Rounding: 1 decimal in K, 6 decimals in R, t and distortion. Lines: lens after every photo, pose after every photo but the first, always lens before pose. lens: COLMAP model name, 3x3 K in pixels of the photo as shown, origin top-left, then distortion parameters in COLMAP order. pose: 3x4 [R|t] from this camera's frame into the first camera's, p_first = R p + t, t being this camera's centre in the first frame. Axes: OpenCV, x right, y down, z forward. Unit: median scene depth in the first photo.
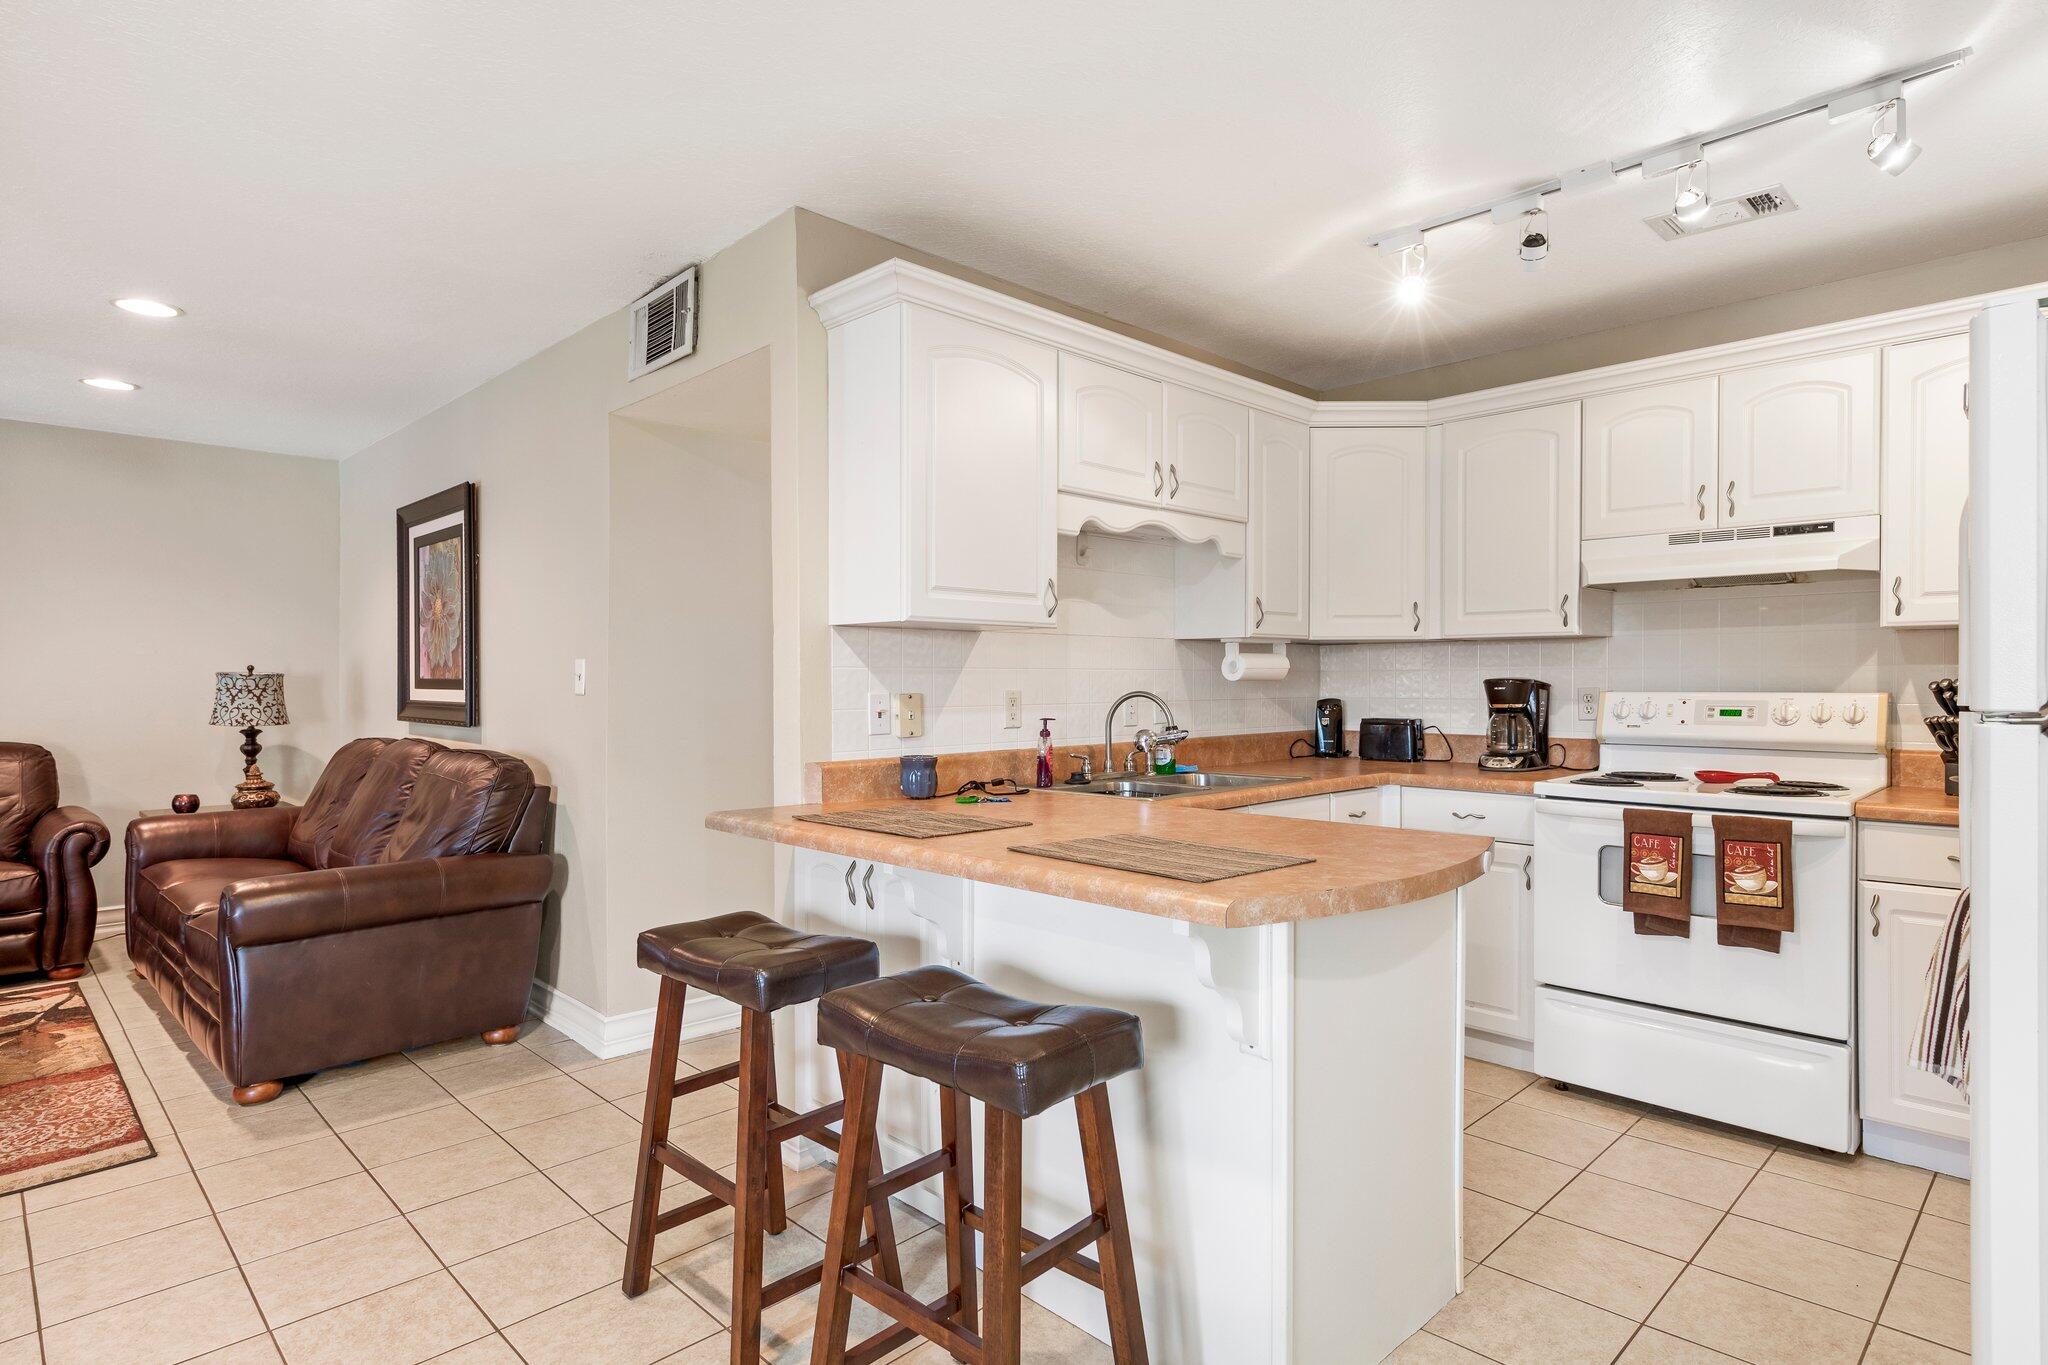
lens RADIAL K [[1081.7, 0, 1020.4], [0, 1081.7, 685.1], [0, 0, 1]] dist [0.001125, 0.001018]
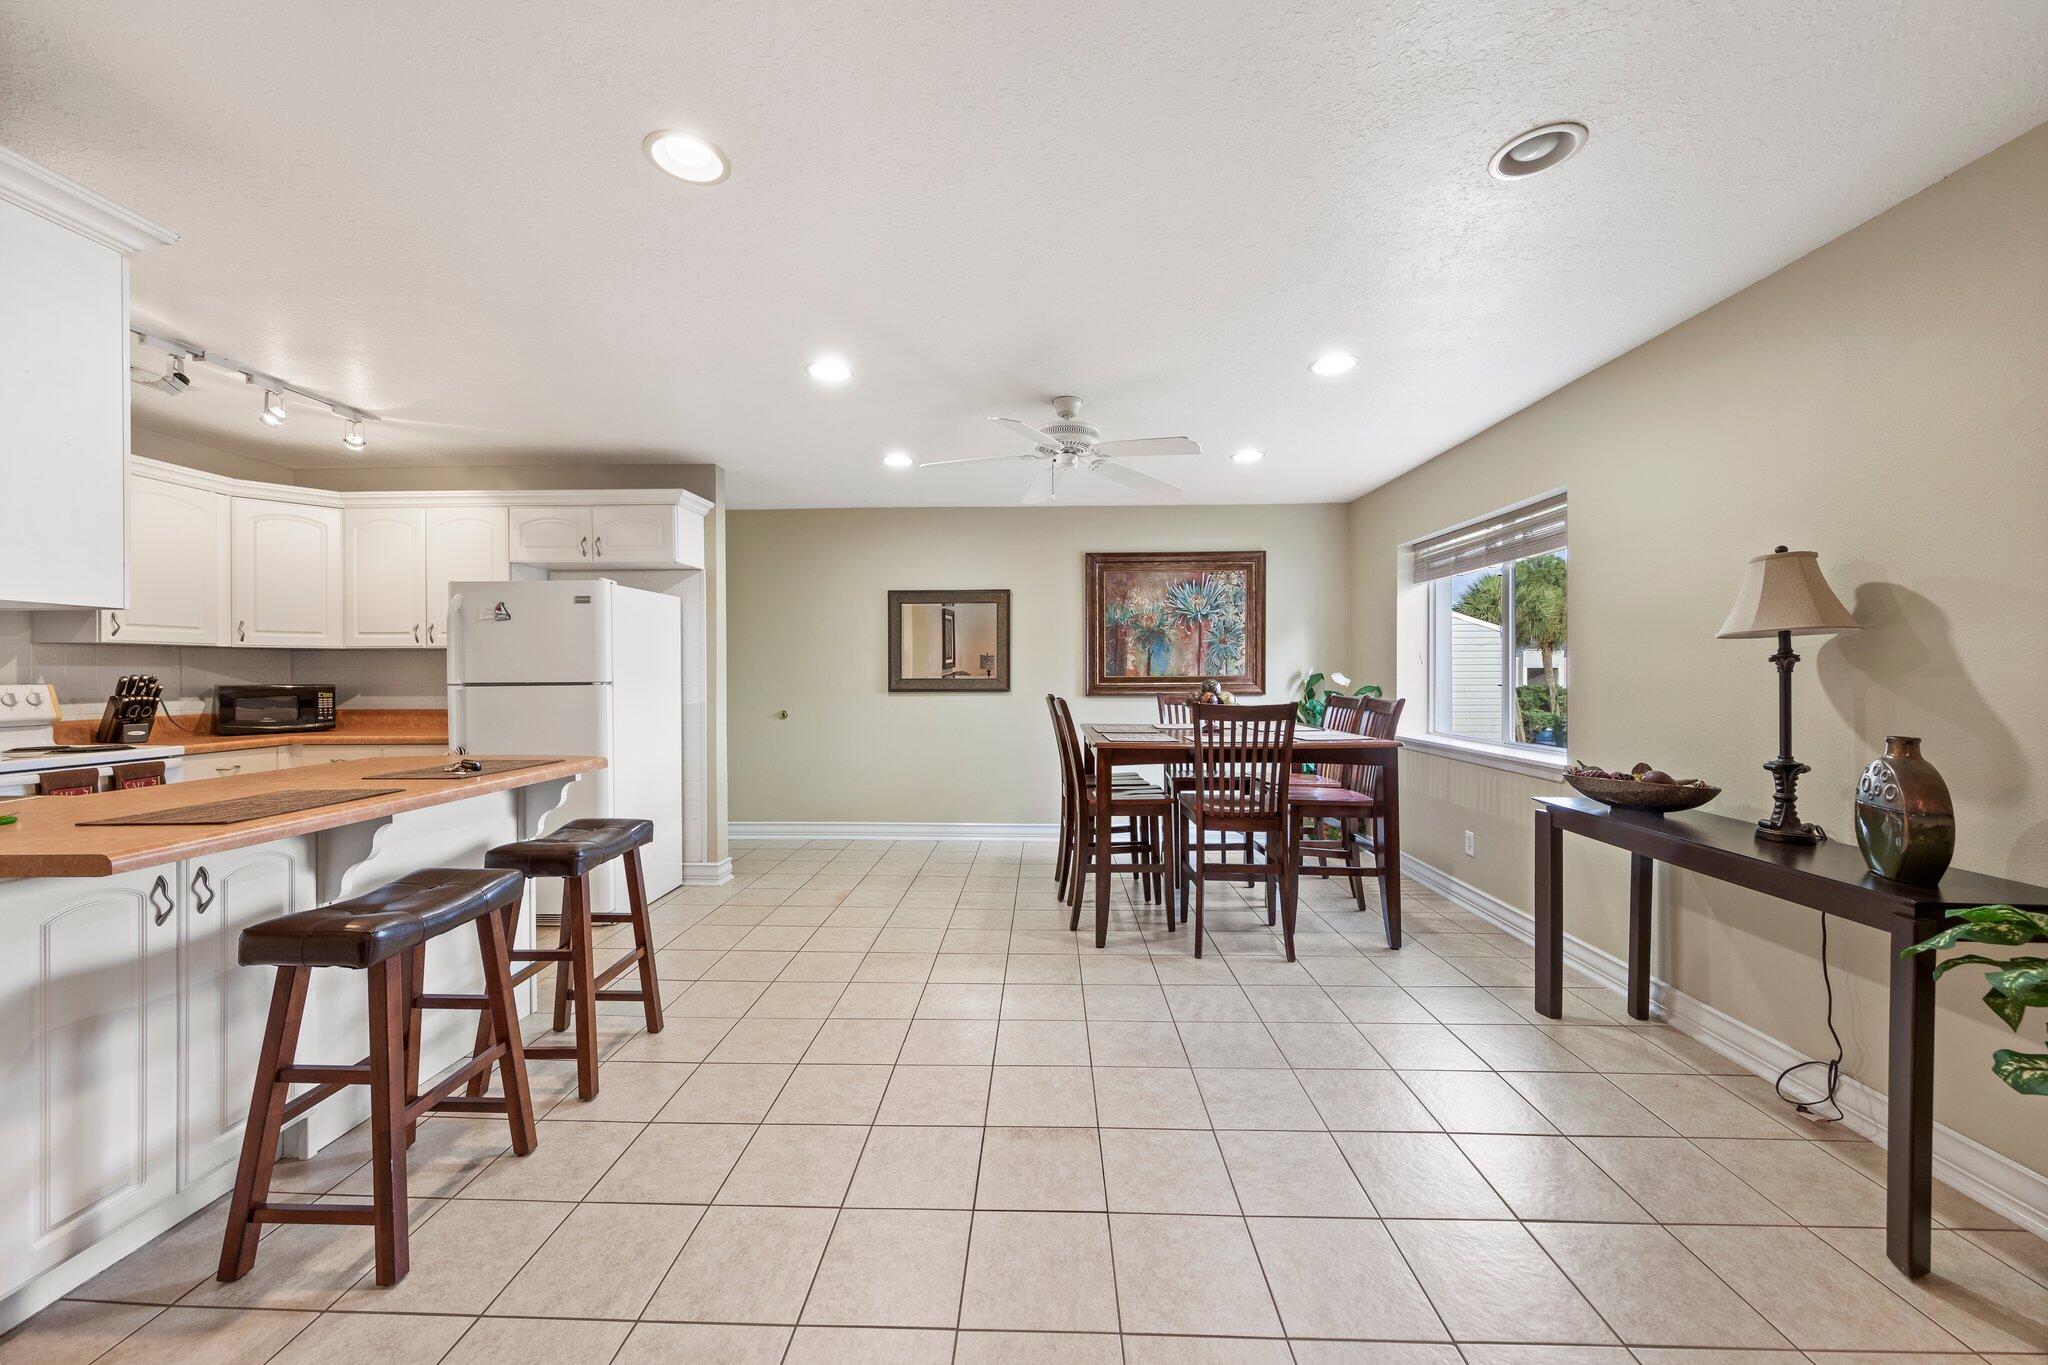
lens RADIAL K [[724.4, 0, 1016.5], [0, 724.4, 671.9], [0, 0, 1]] dist [0.007128, -0.000752]
pose [[-0.694825, 0.002883, 0.719173, -0.777242], [0.005977, 0.999981, 0.001766, -0.003241], [-0.719154, 0.005526, -0.694829, 0.655723]]
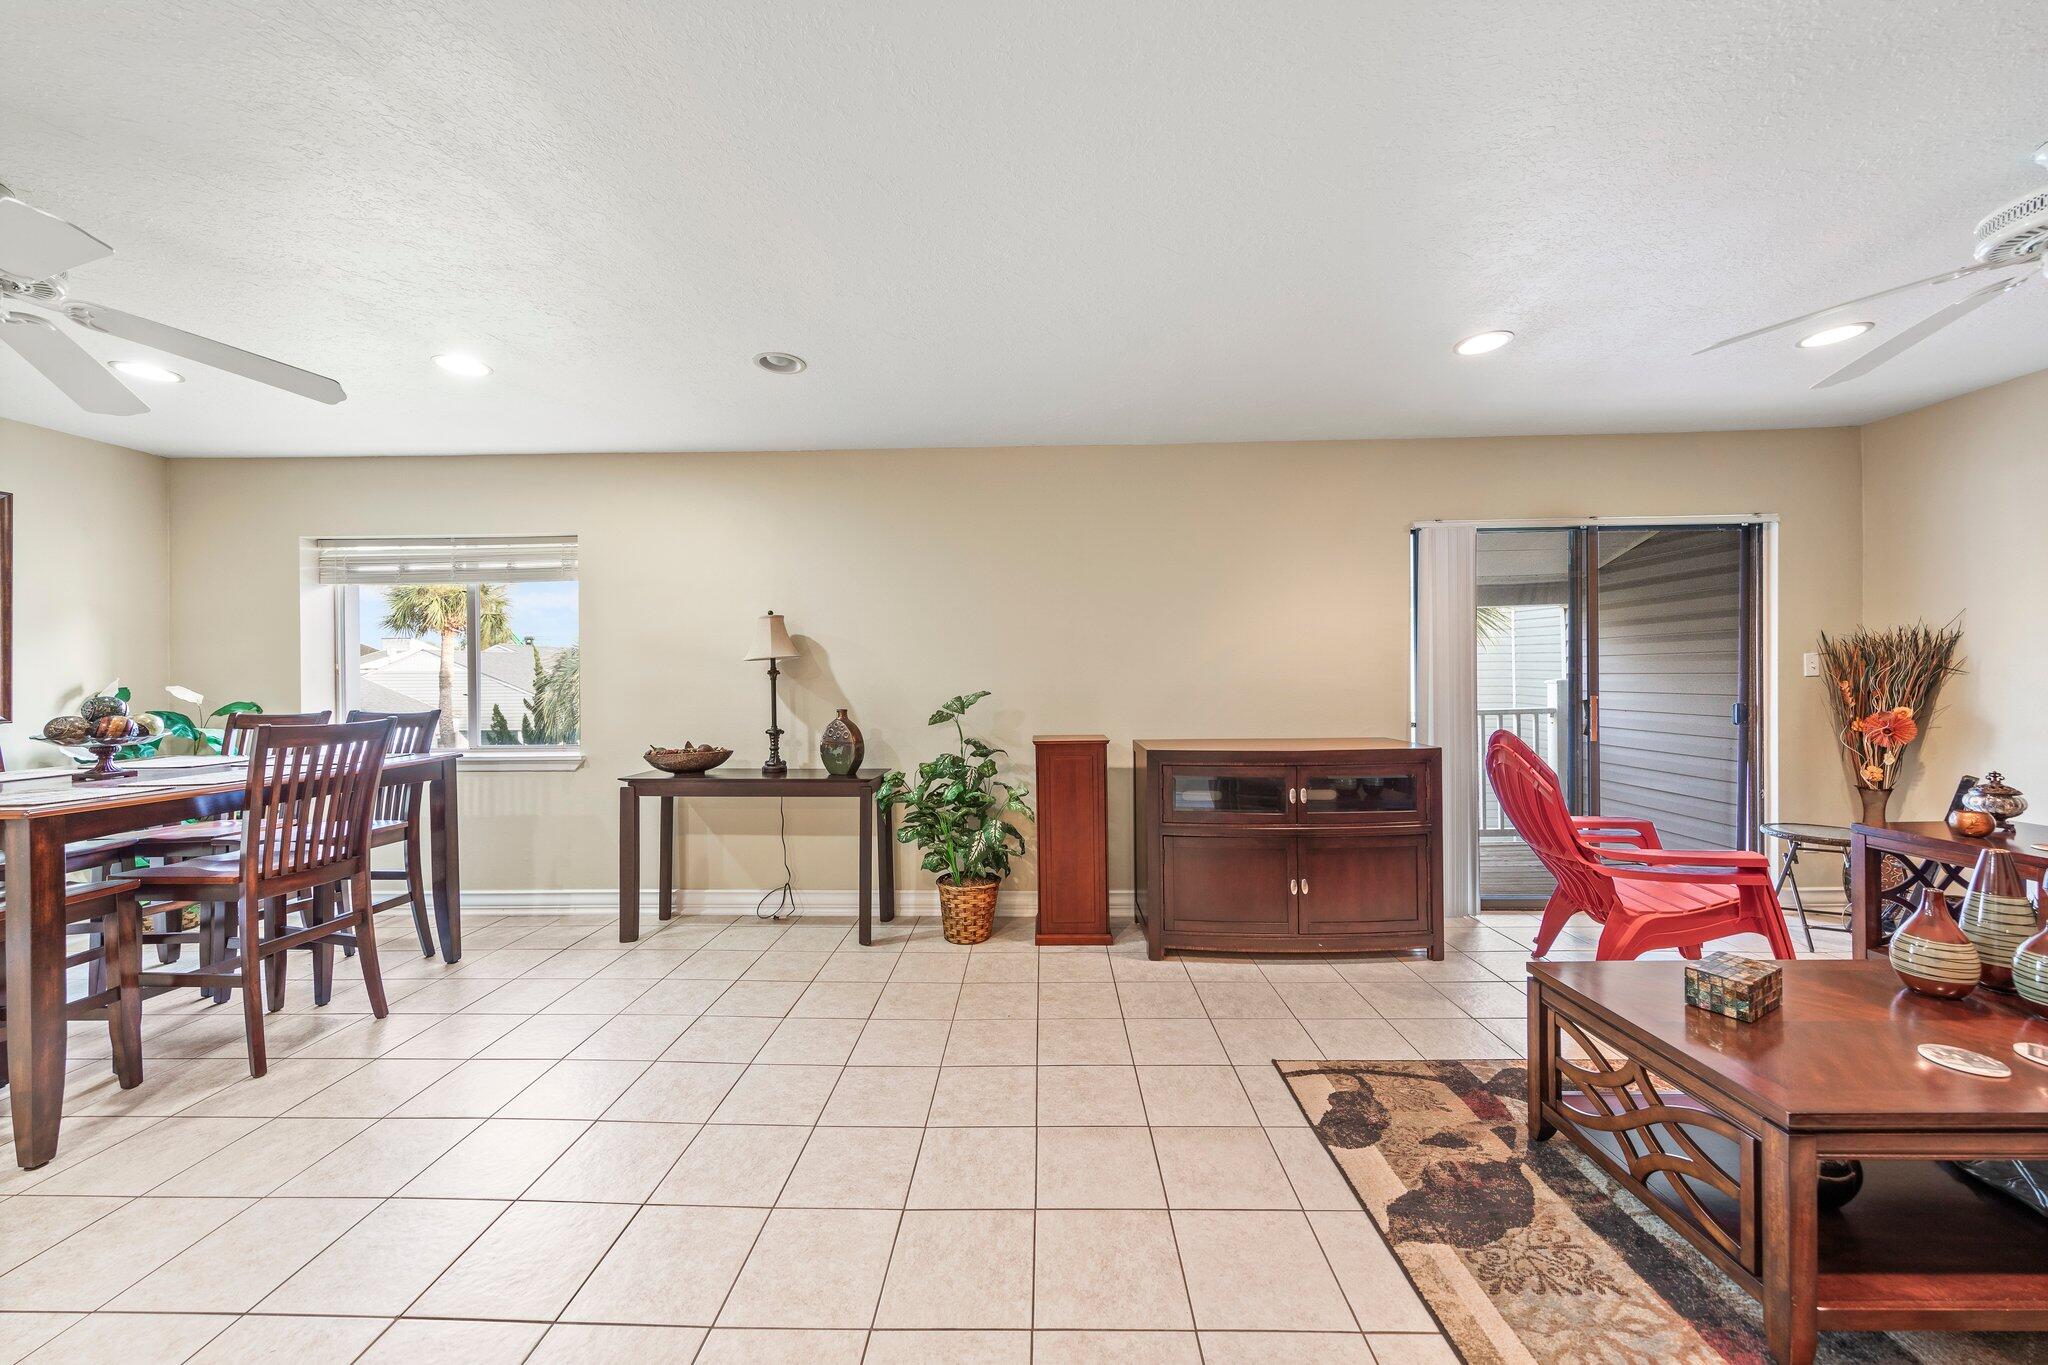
lens RADIAL K [[724.4, 0, 1023.5], [0, 724.4, 680.5], [0, 0, 1]] dist [0.007128, -0.000752]
pose [[-0.719781, 0.010651, -0.694119, -0.325882], [0.007010, 0.999943, 0.008075, -0.002877], [0.694166, 0.000946, -0.719815, 0.817418]]
